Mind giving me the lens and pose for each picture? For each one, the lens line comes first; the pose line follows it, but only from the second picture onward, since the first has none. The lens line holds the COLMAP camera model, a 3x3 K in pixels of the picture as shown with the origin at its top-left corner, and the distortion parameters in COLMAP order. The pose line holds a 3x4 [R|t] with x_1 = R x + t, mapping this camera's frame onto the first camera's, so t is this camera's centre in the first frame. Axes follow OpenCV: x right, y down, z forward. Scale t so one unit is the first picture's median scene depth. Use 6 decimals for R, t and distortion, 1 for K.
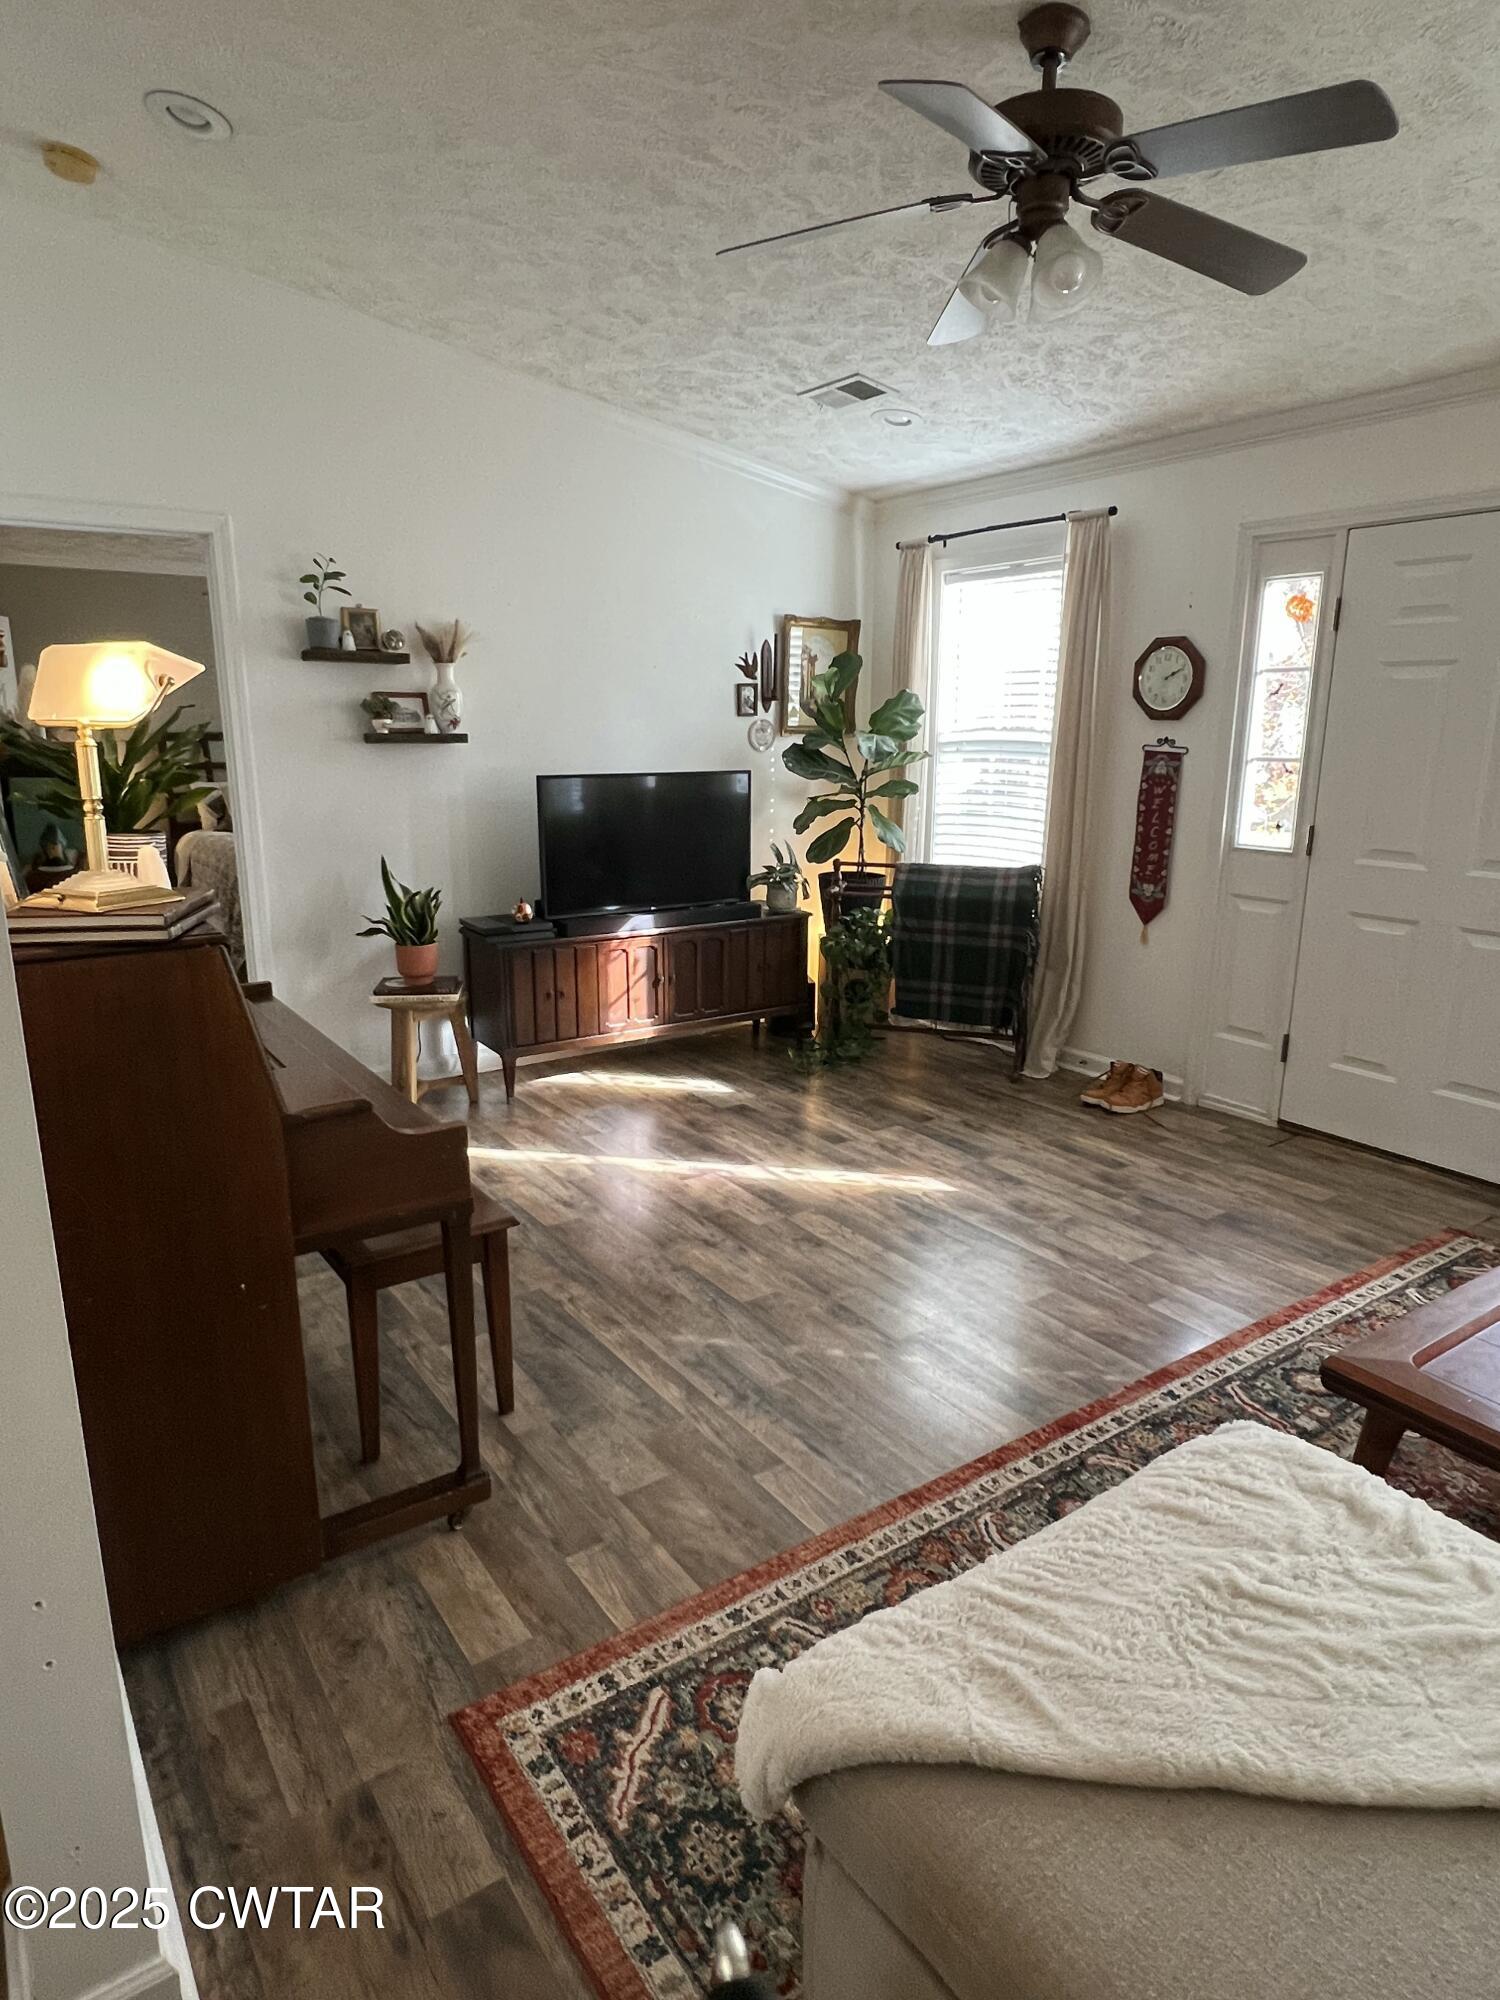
lens RADIAL K [[1183.3, 0, 753.0], [0, 1183.3, 1006.9], [0, 0, 1]] dist [0.002606, 0.000045]
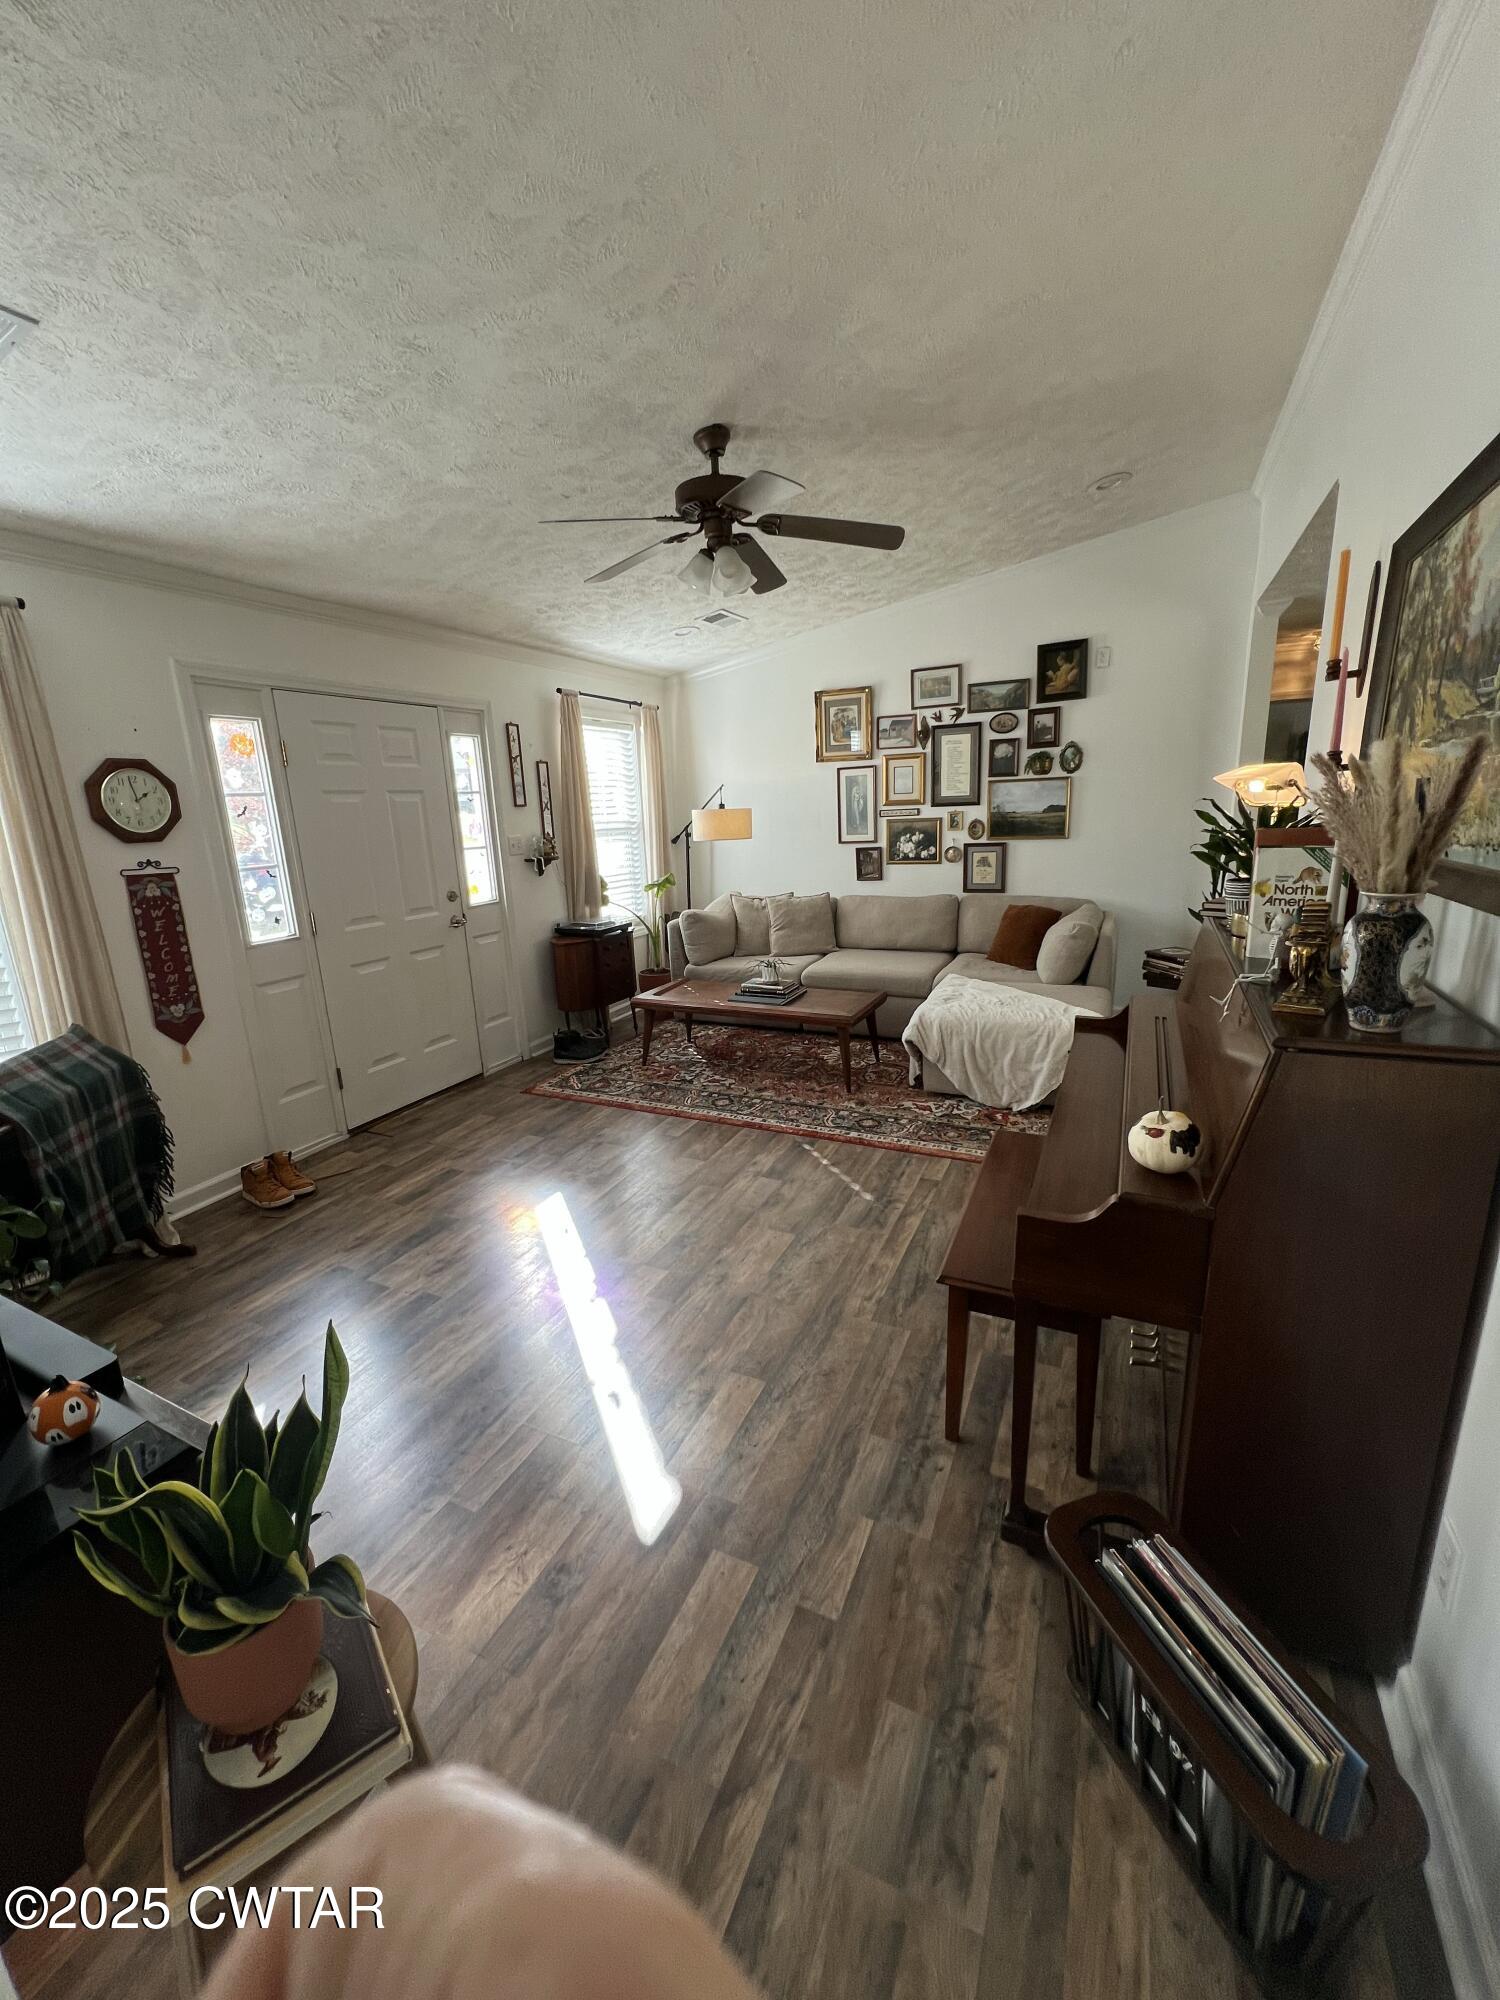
lens RADIAL K [[799.5, 0, 749.3], [0, 799.5, 1005.9], [0, 0, 1]] dist [-0.000087, -0.000025]
pose [[-0.497935, -0.200365, 0.843751, -0.692658], [0.241977, 0.902200, 0.357046, -0.330279], [-0.832772, 0.381954, -0.400753, 1.261129]]
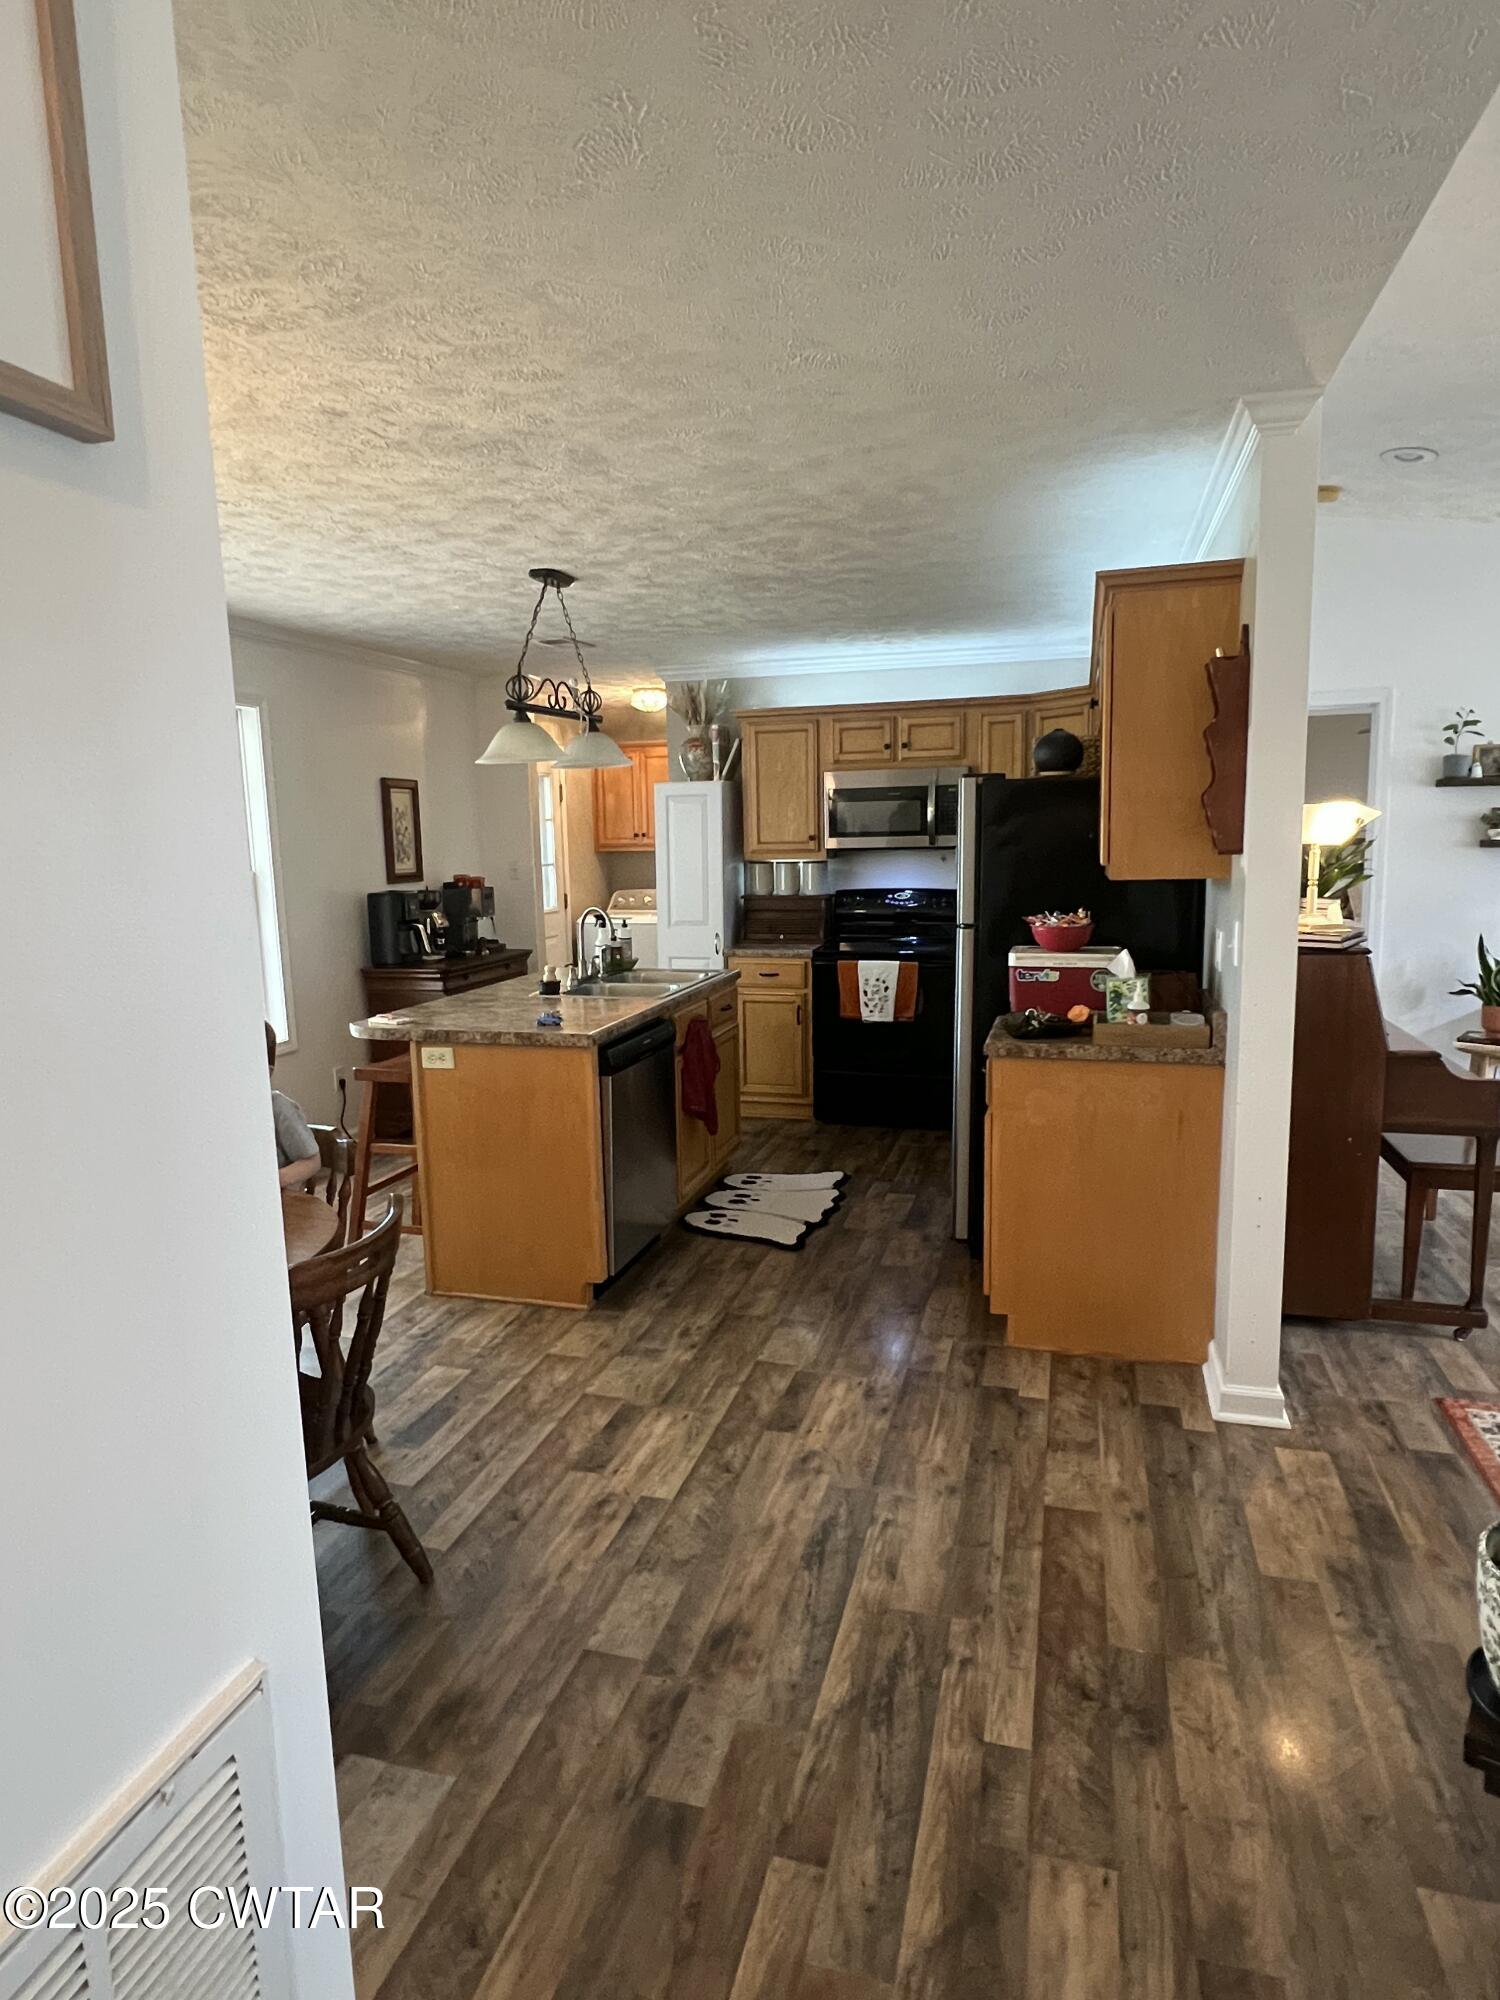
lens RADIAL K [[1143.2, 0, 739.3], [0, 1143.2, 1004.5], [0, 0, 1]] dist [-0.007010, -0.001970]
pose [[0.627675, 0.093879, -0.772794, 0.104510], [-0.156714, 0.987617, -0.007310, 0.060087], [0.762538, 0.125696, 0.634615, -0.281675]]
